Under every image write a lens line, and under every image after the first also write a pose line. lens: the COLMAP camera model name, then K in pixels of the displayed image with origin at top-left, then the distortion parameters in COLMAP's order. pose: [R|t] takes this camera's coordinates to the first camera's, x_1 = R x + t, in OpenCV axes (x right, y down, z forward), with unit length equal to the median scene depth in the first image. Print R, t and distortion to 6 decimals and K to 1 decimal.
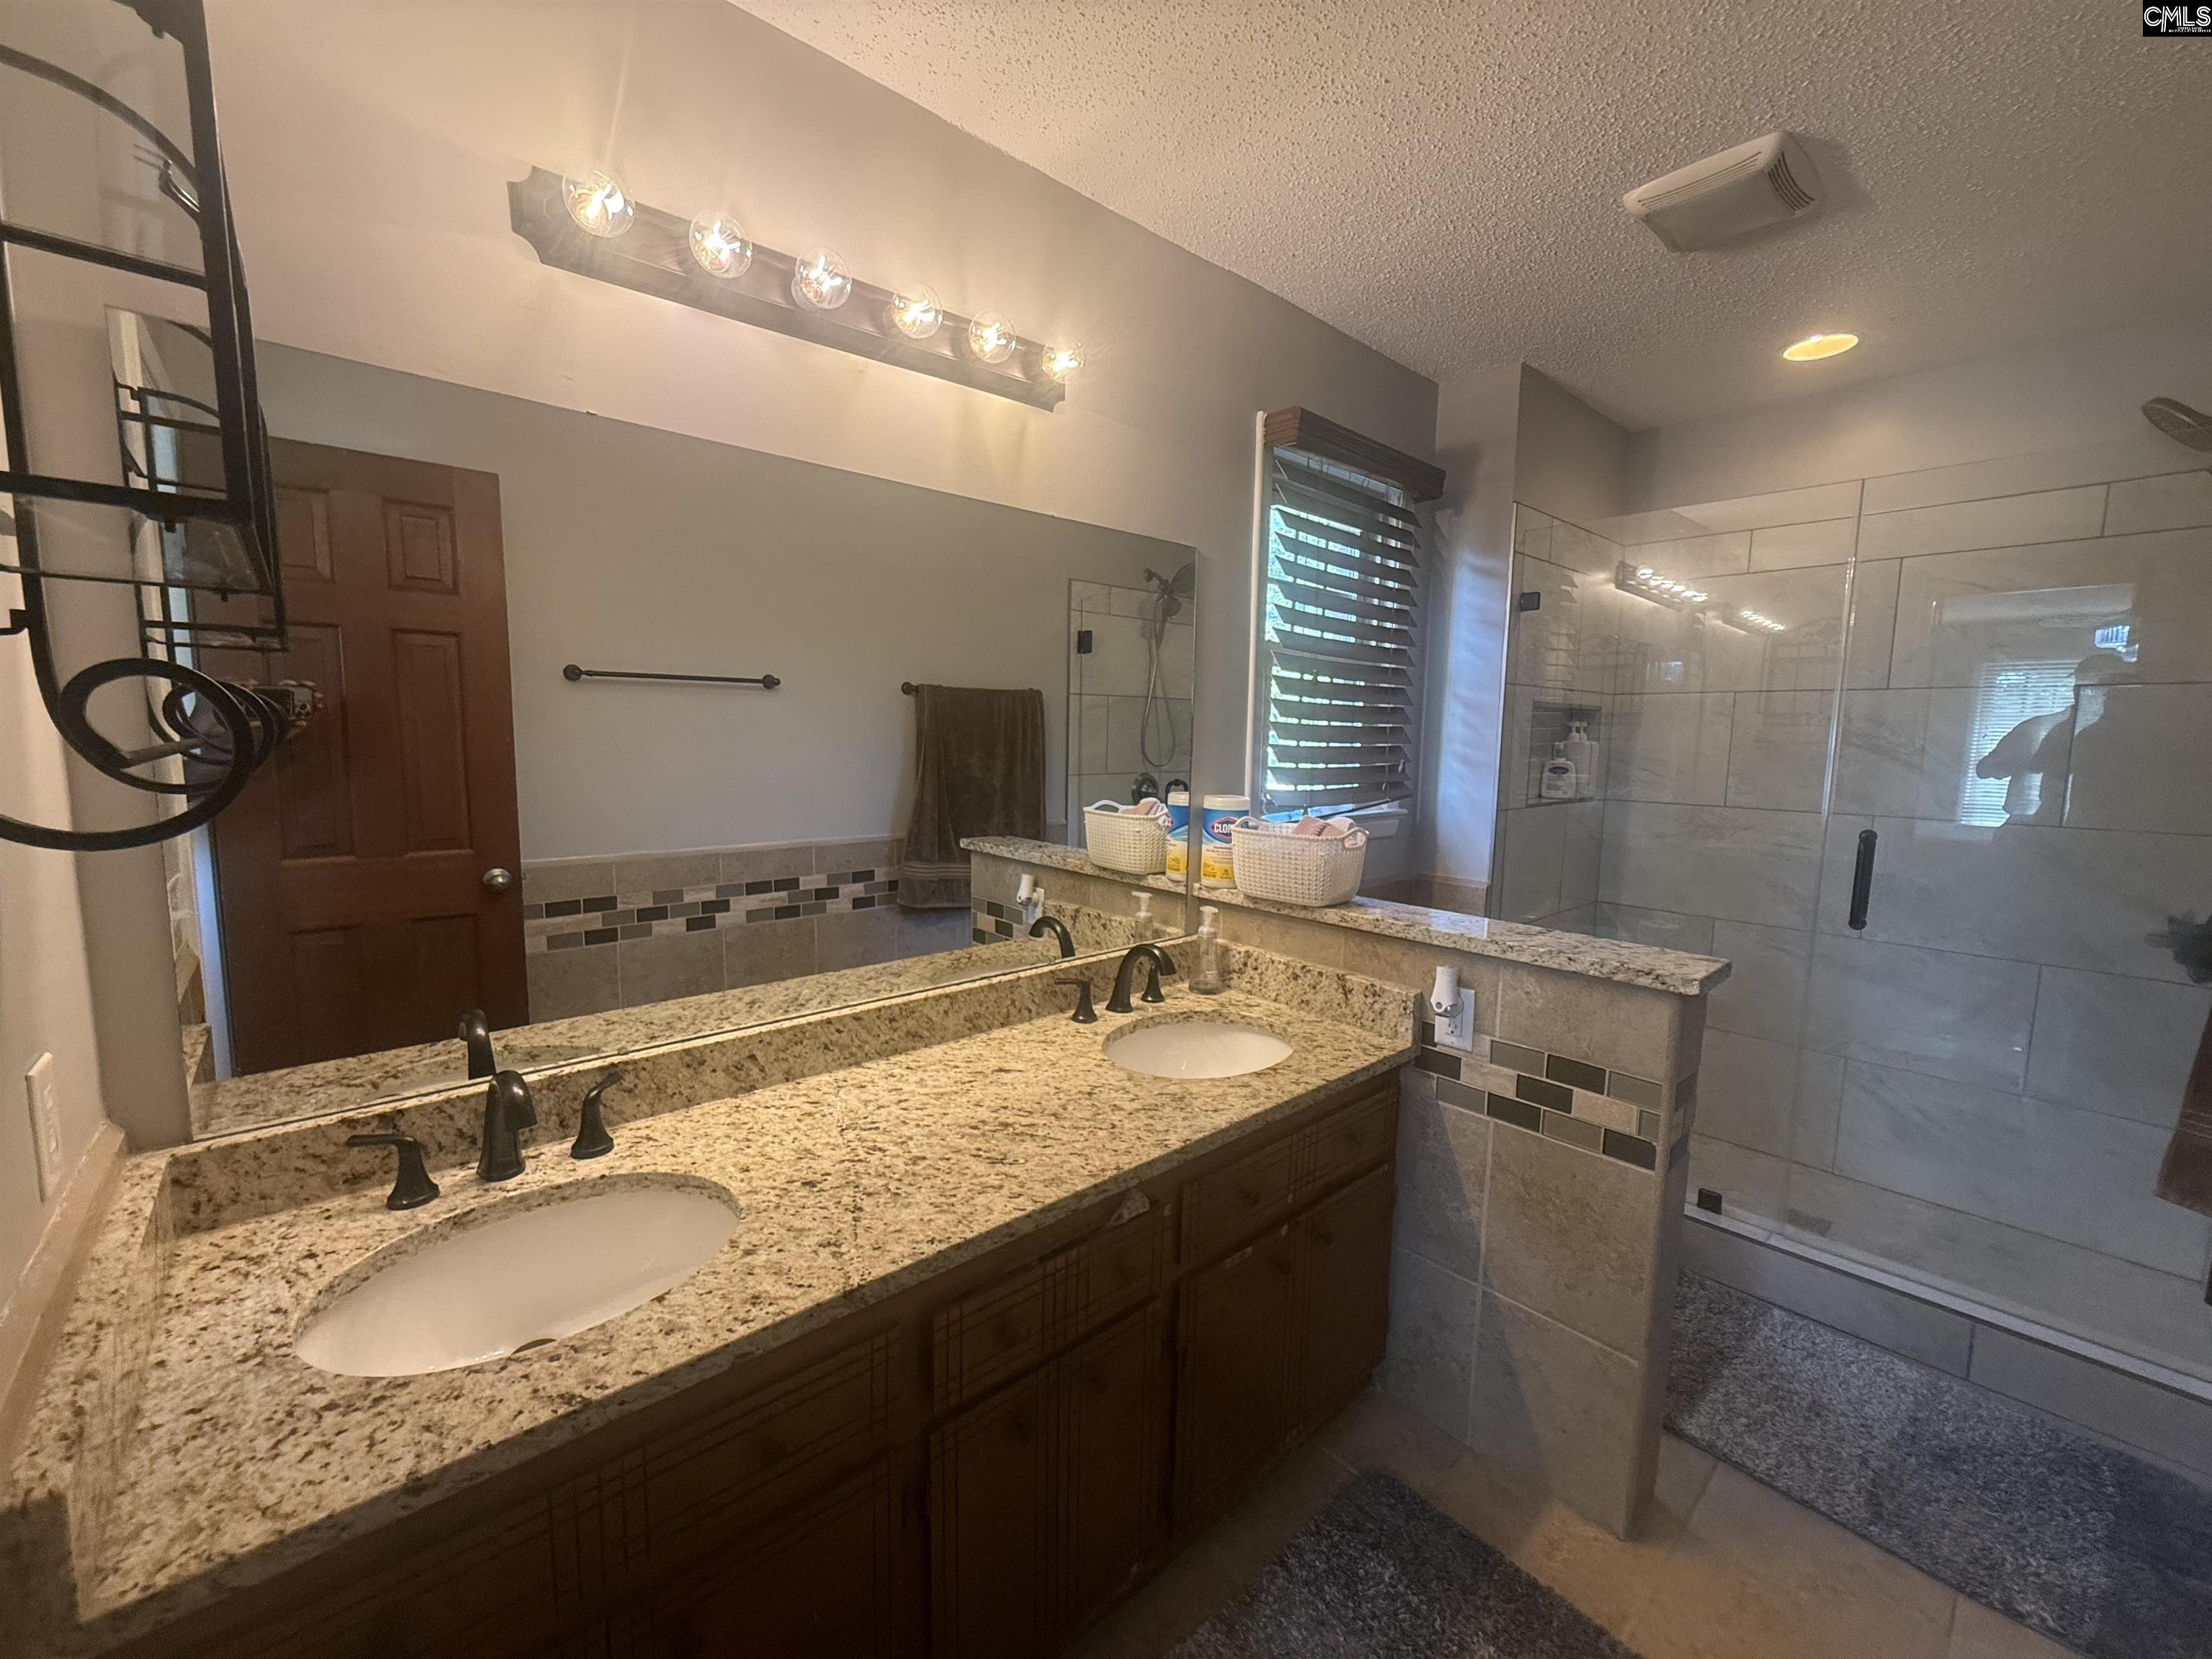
lens RADIAL K [[885.2, 0, 1105.2], [0, 885.2, 835.6], [0, 0, 1]] dist [-0.001493, 0.000088]
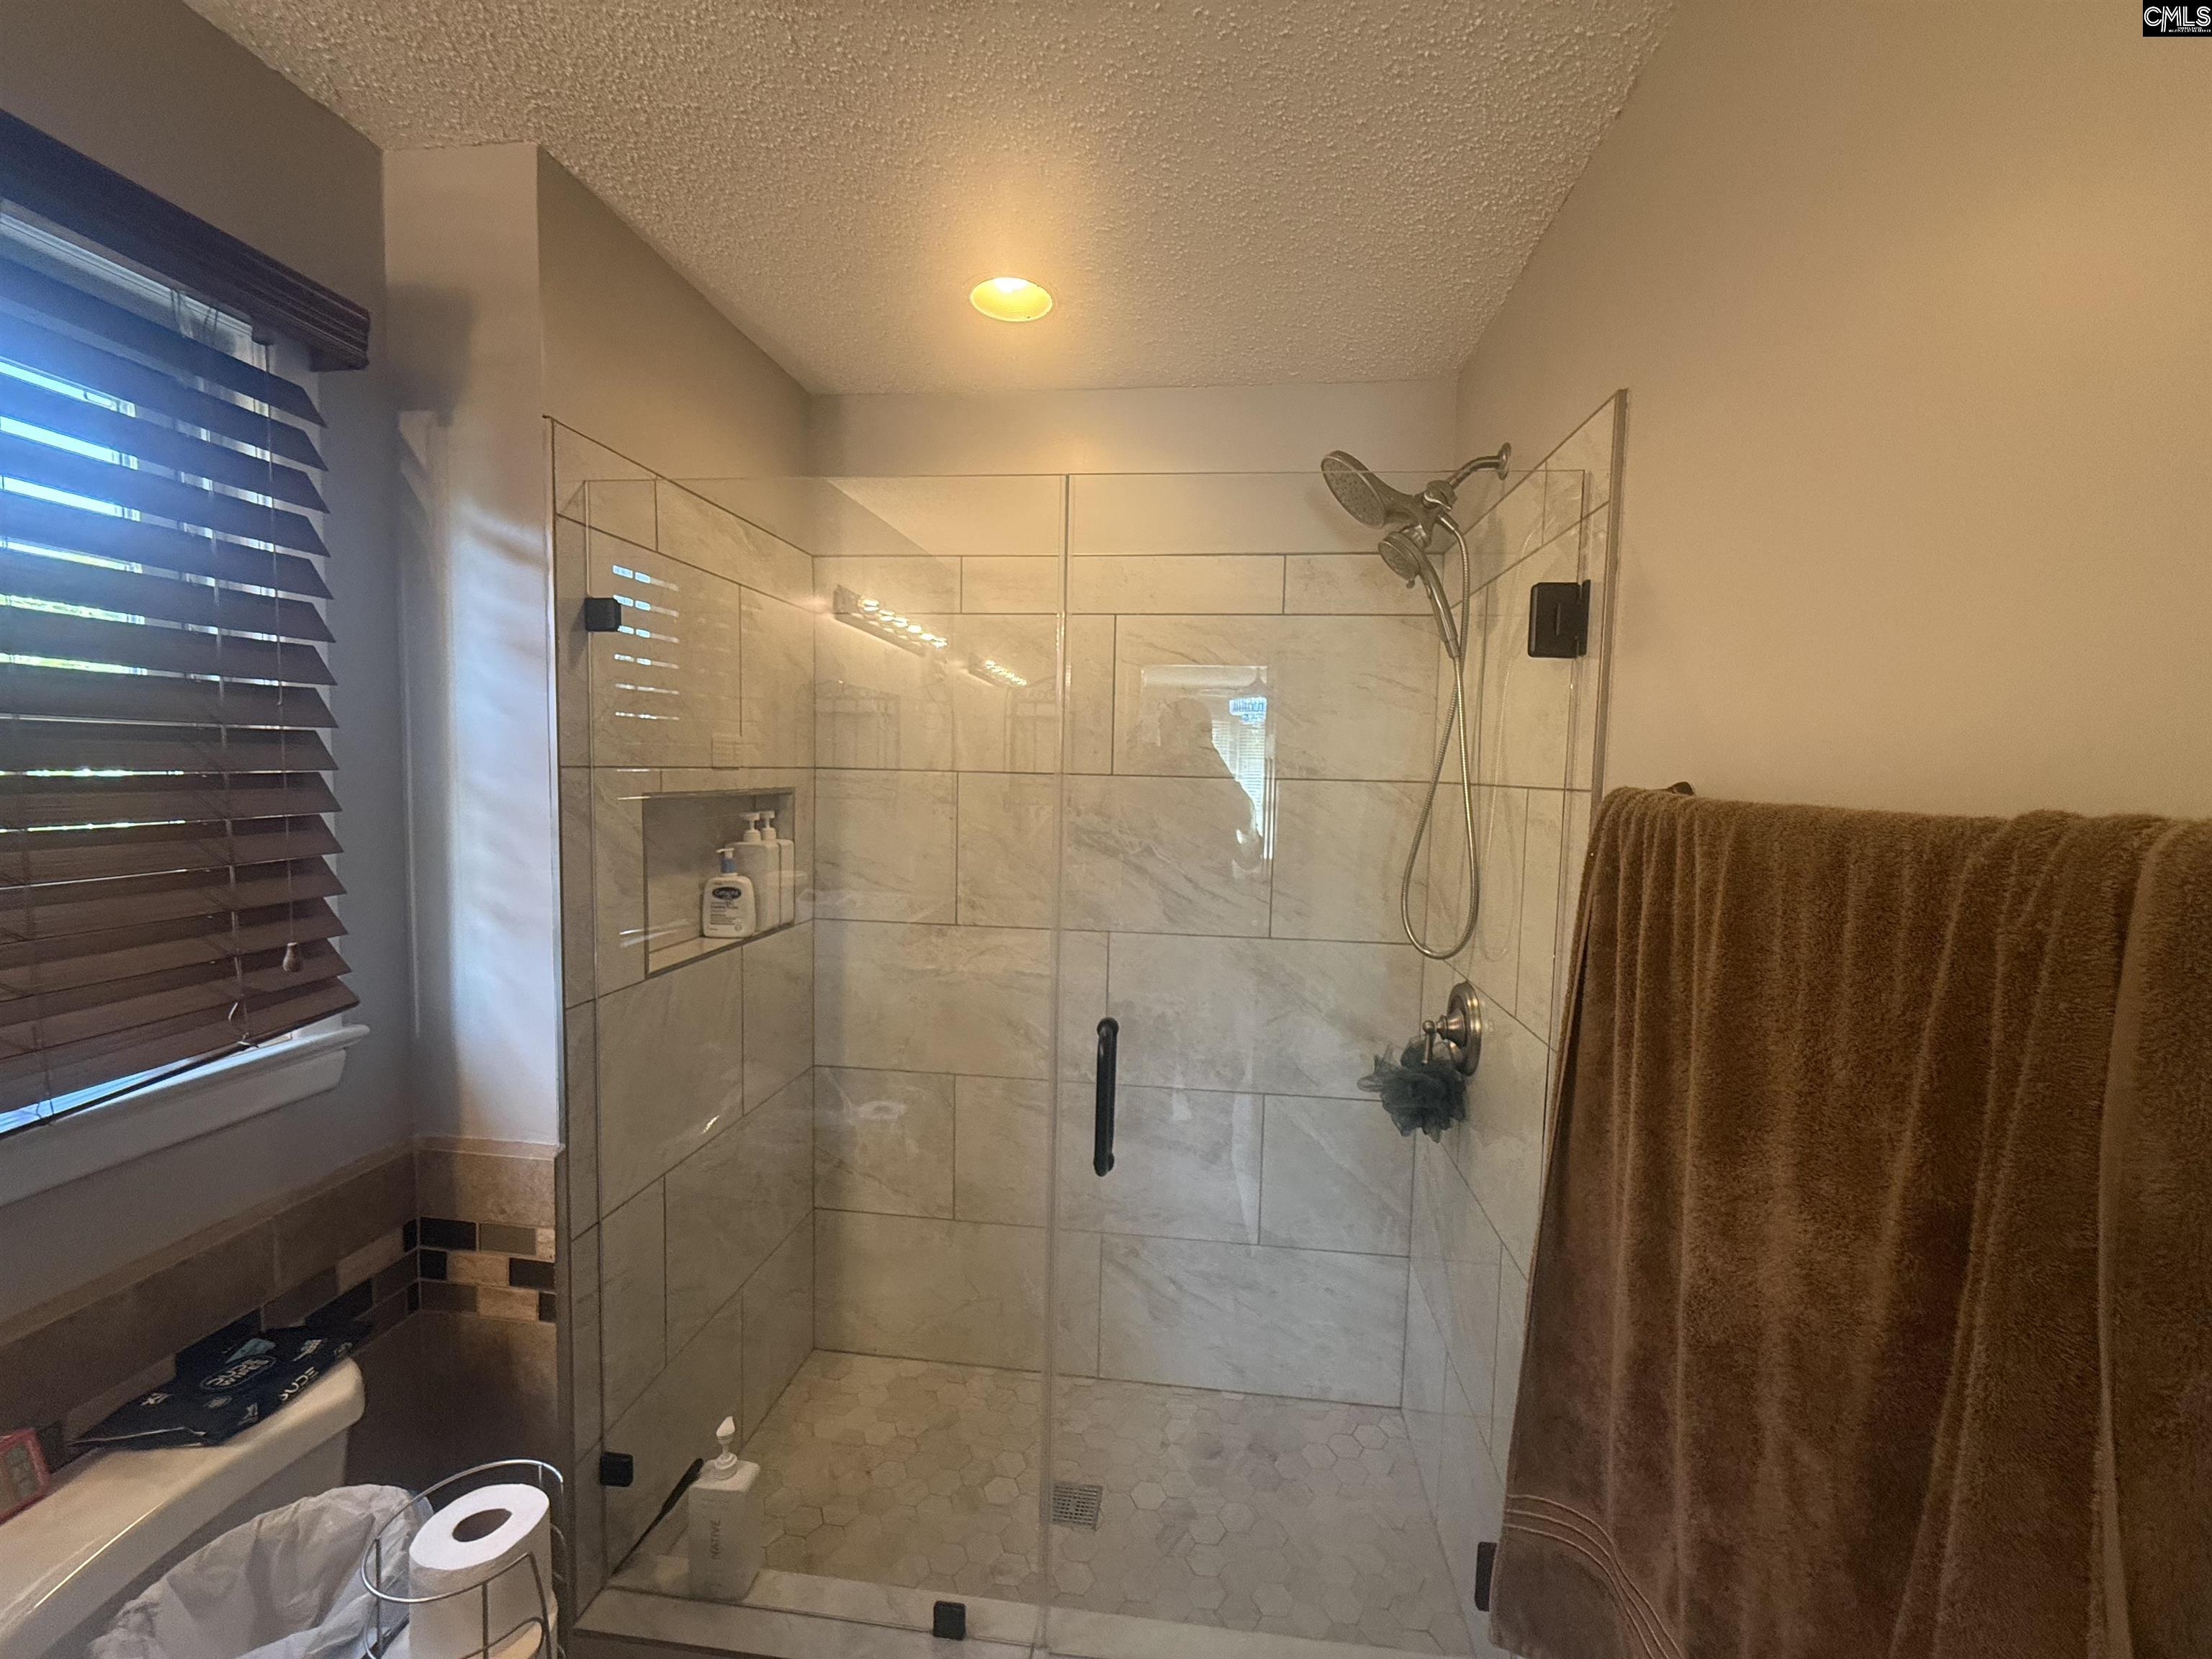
lens RADIAL K [[885.2, 0, 1109.9], [0, 885.2, 828.4], [0, 0, 1]] dist [-0.001493, 0.000088]
pose [[0.748924, -0.041846, 0.661334, 0.332918], [0.062520, 0.998014, -0.007651, -0.107662], [-0.659700, 0.047077, 0.750053, 0.382008]]
